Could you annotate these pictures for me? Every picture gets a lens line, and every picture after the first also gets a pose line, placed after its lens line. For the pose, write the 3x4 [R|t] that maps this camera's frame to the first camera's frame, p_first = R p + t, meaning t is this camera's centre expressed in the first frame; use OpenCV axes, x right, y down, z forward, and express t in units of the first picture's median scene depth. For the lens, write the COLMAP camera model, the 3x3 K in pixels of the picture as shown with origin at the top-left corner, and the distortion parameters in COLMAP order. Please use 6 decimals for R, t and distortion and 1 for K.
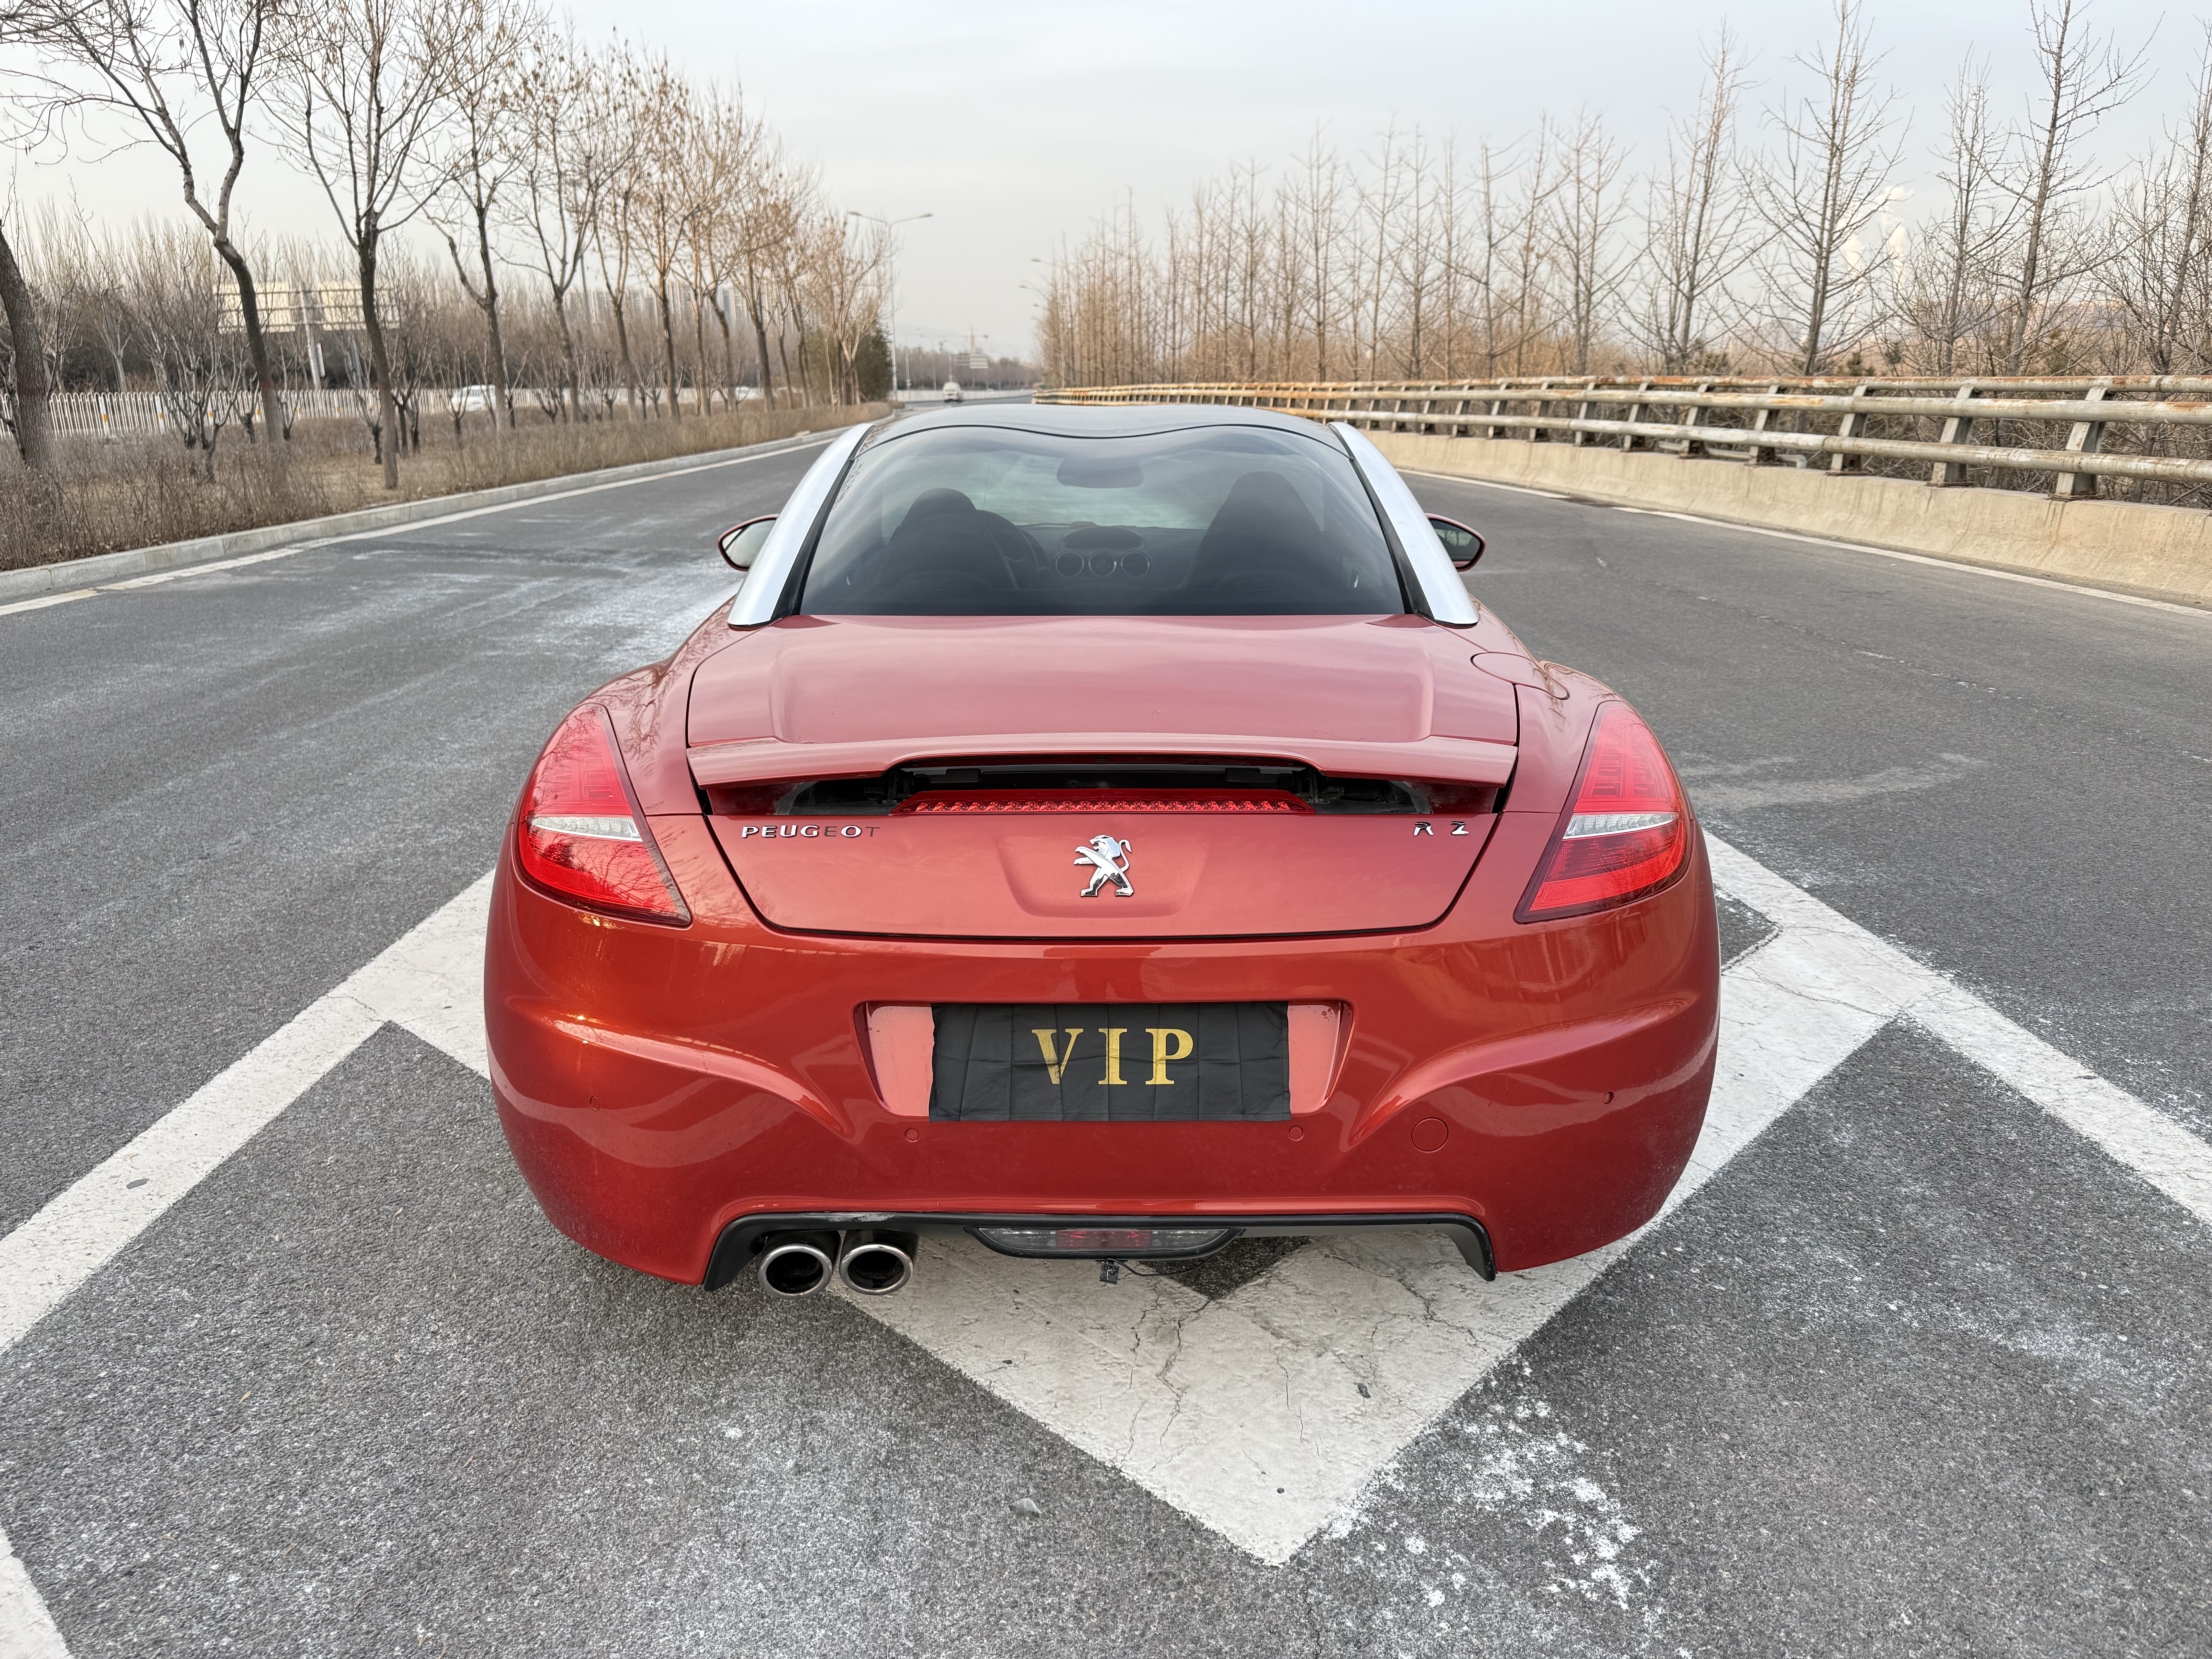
lens RADIAL K [[1541.3, 0, 1106.0], [0, 1541.3, 829.5], [0, 0, 1]] dist [0.001217, -0.001545]
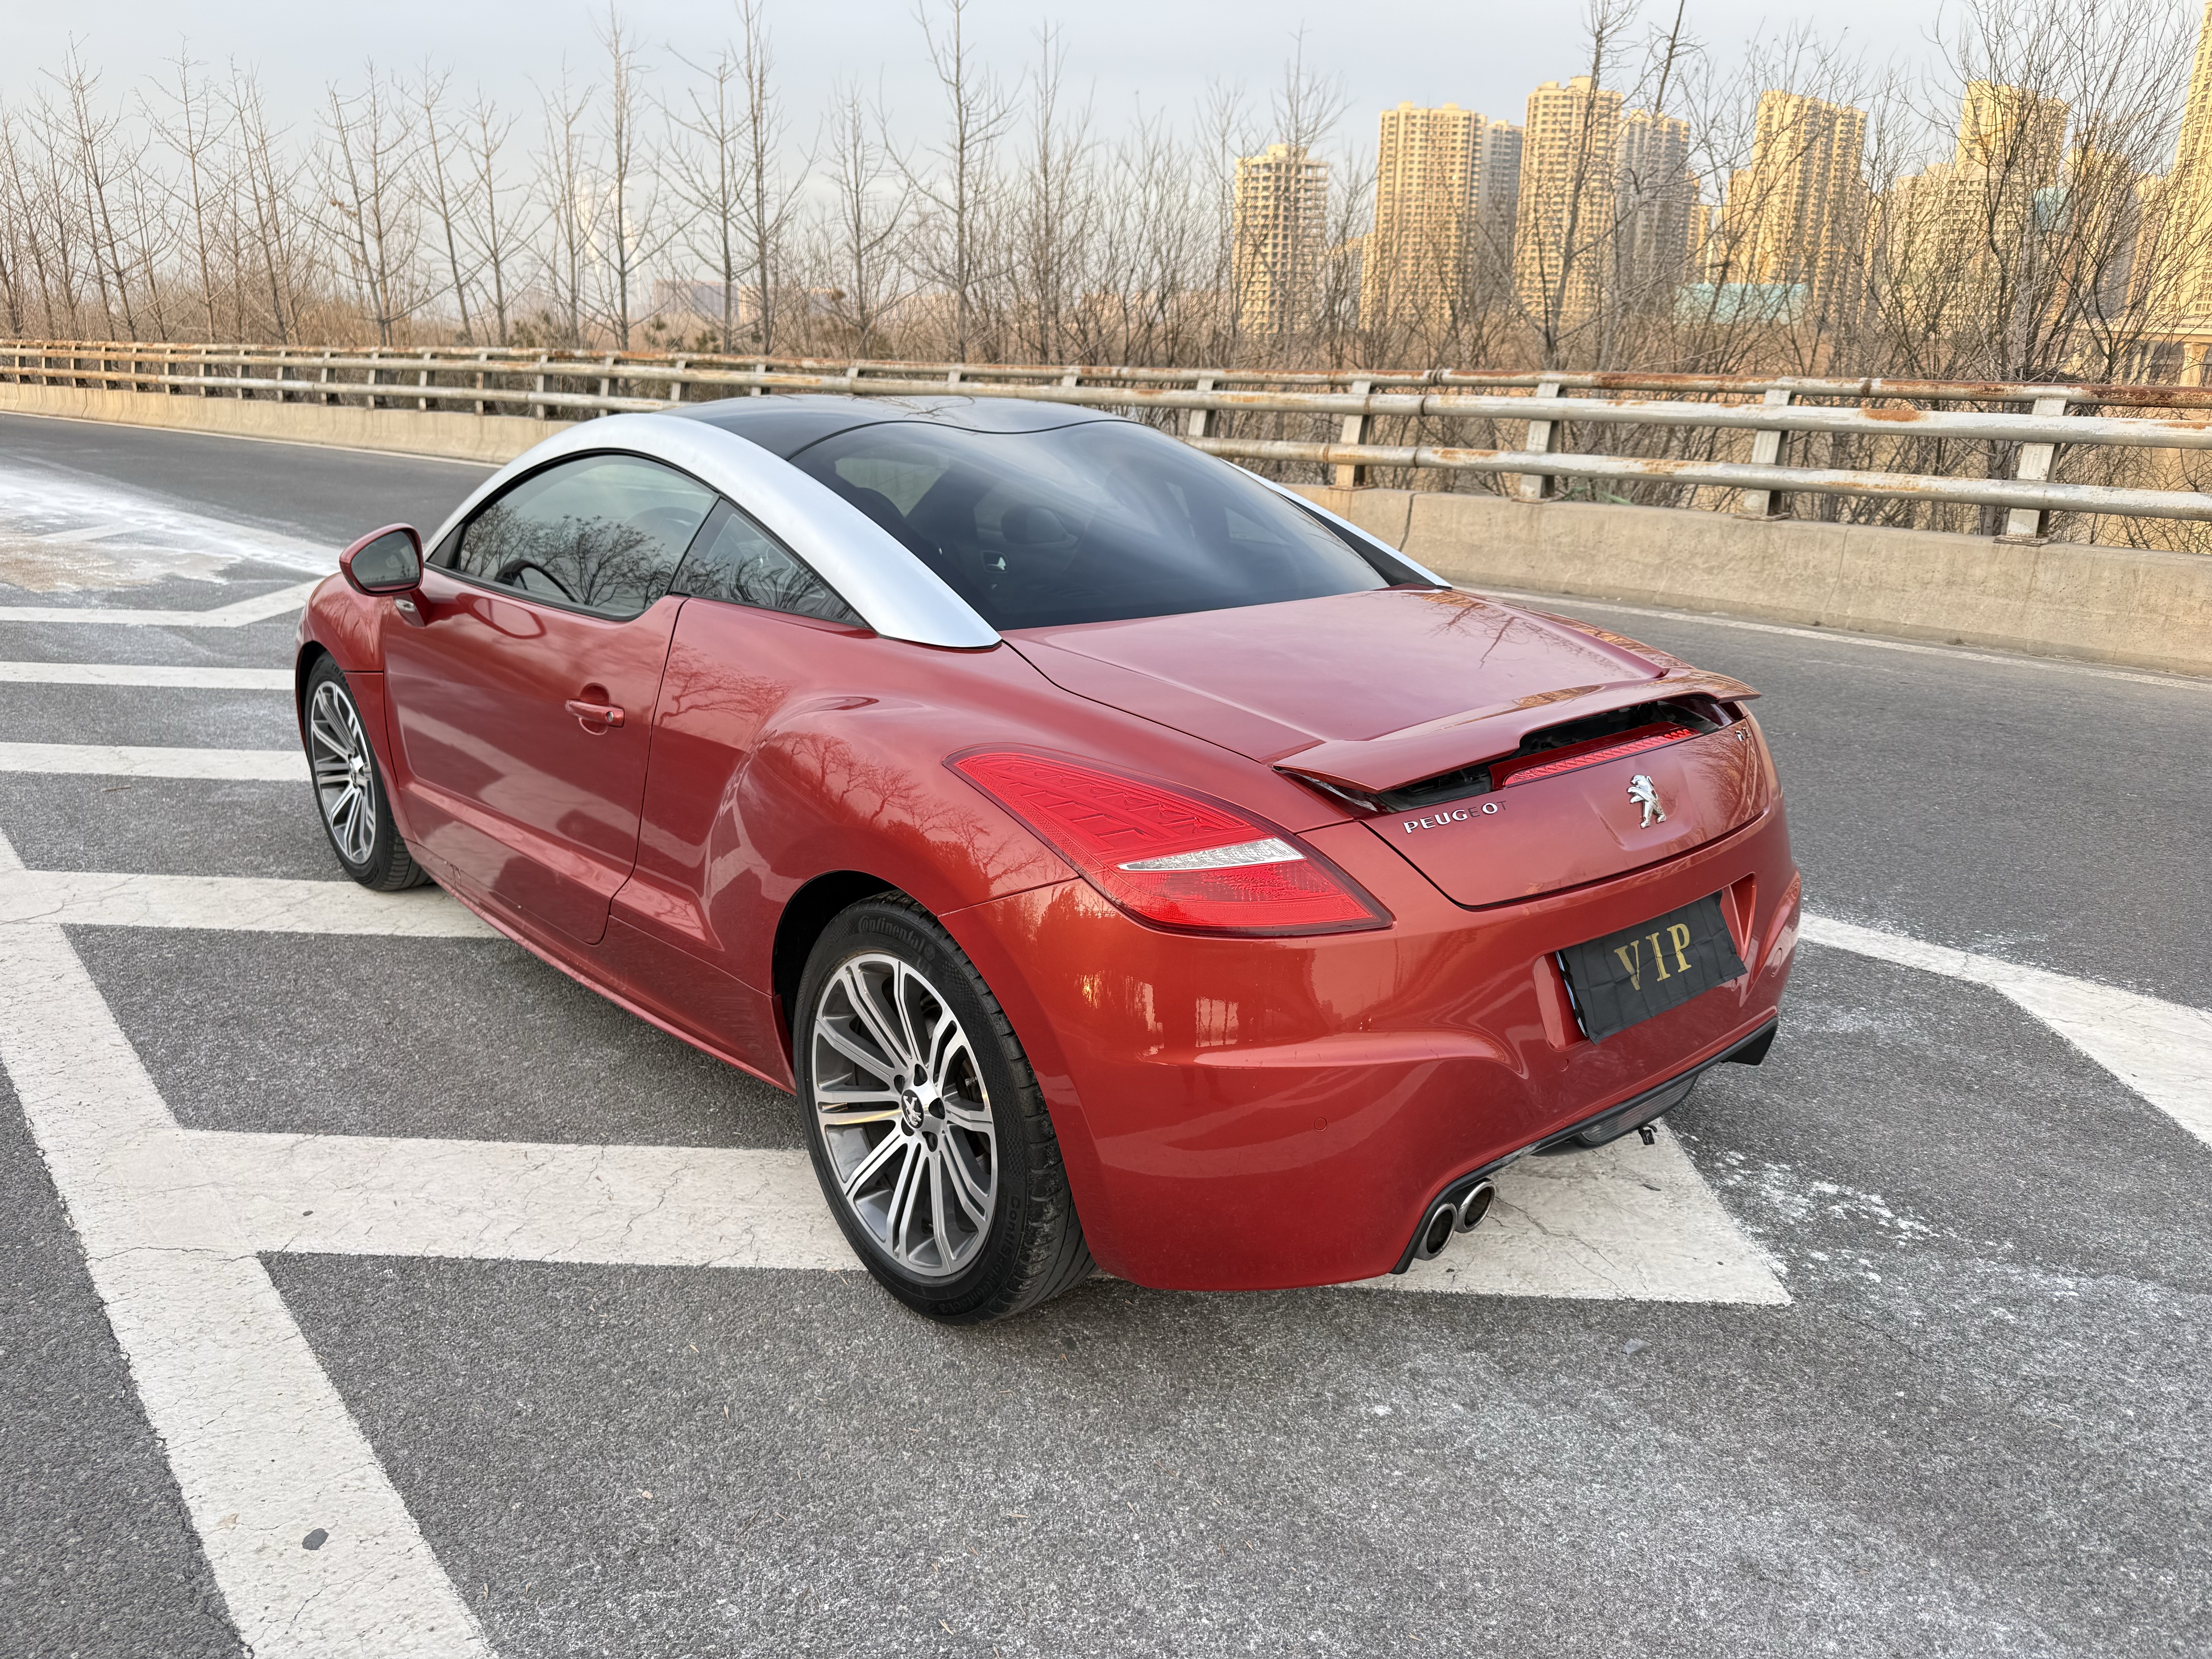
lens RADIAL K [[1541.3, 0, 1106.0], [0, 1541.3, 829.5], [0, 0, 1]] dist [0.001217, -0.001545]
pose [[0.749700, -0.168330, 0.640012, -0.979586], [0.156645, 0.984764, 0.075512, -0.100389], [-0.642971, 0.043644, 0.764646, 0.310899]]
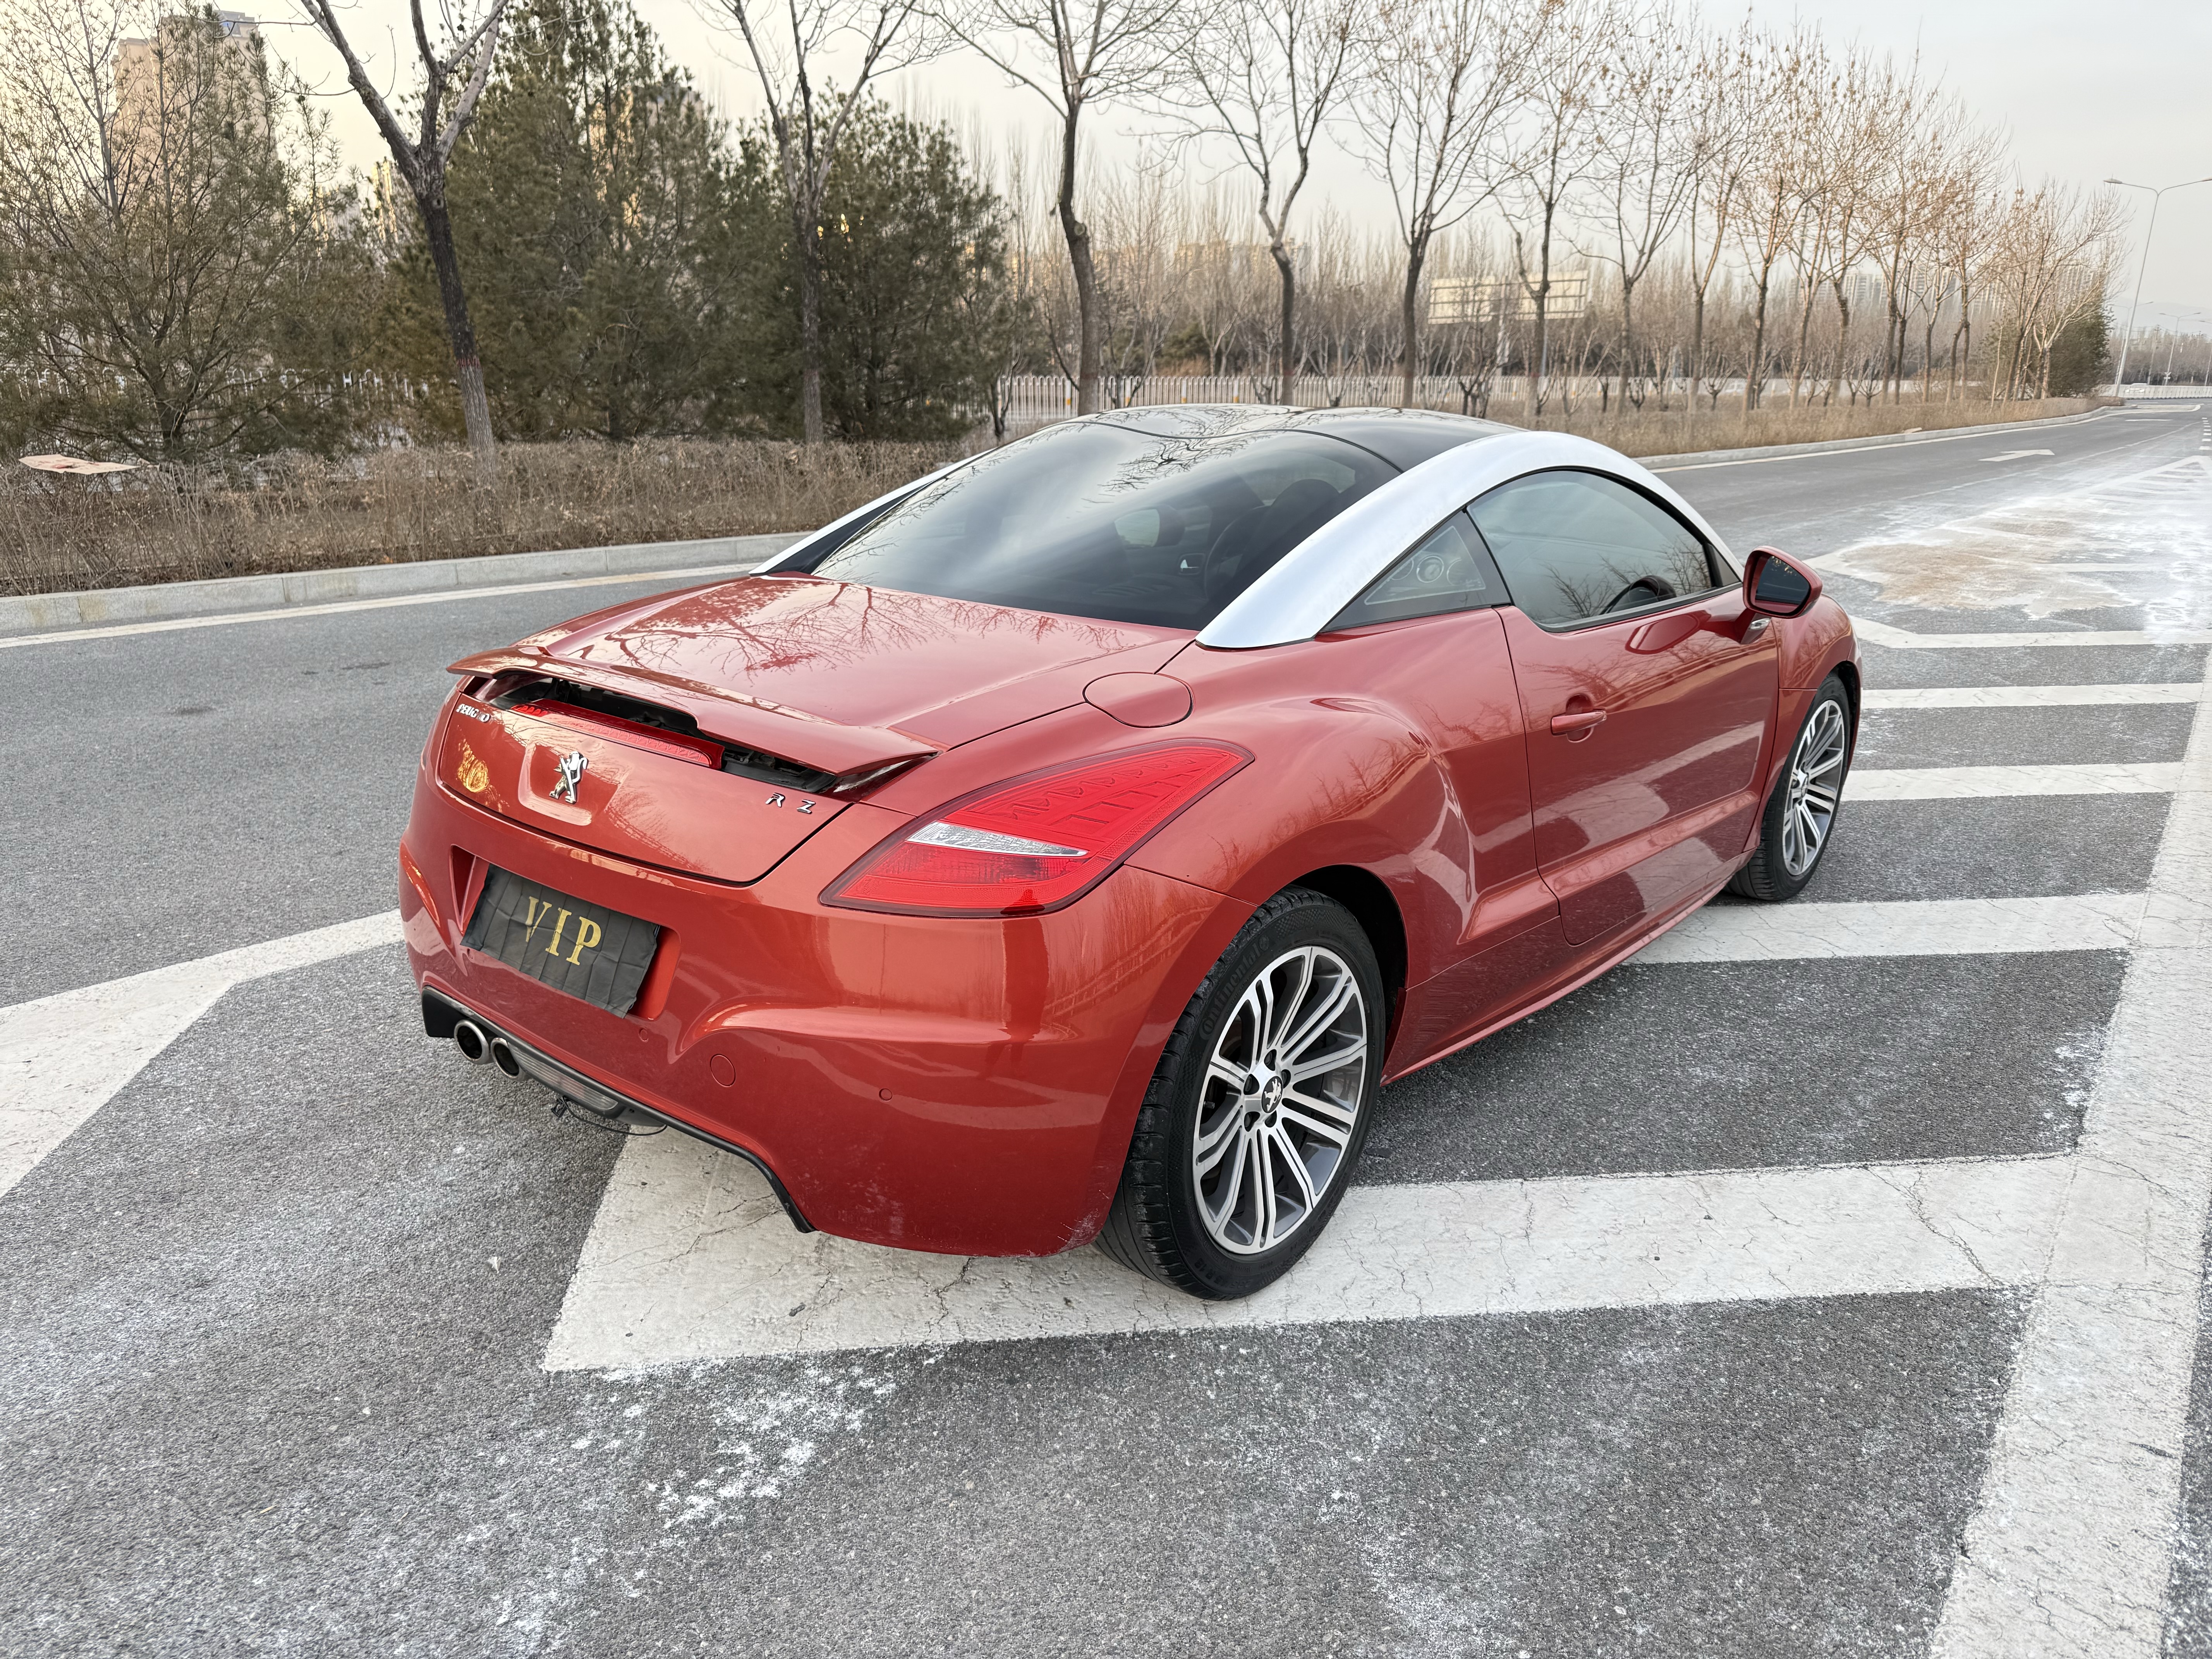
lens RADIAL K [[1519.4, 0, 1108.3], [0, 1519.4, 850.1], [0, 0, 1]] dist [0.045430, -0.077659]
pose [[0.764649, 0.207027, -0.610288, 0.968679], [-0.194085, 0.977007, 0.088253, -0.098920], [0.614526, 0.050966, 0.787248, 0.273638]]
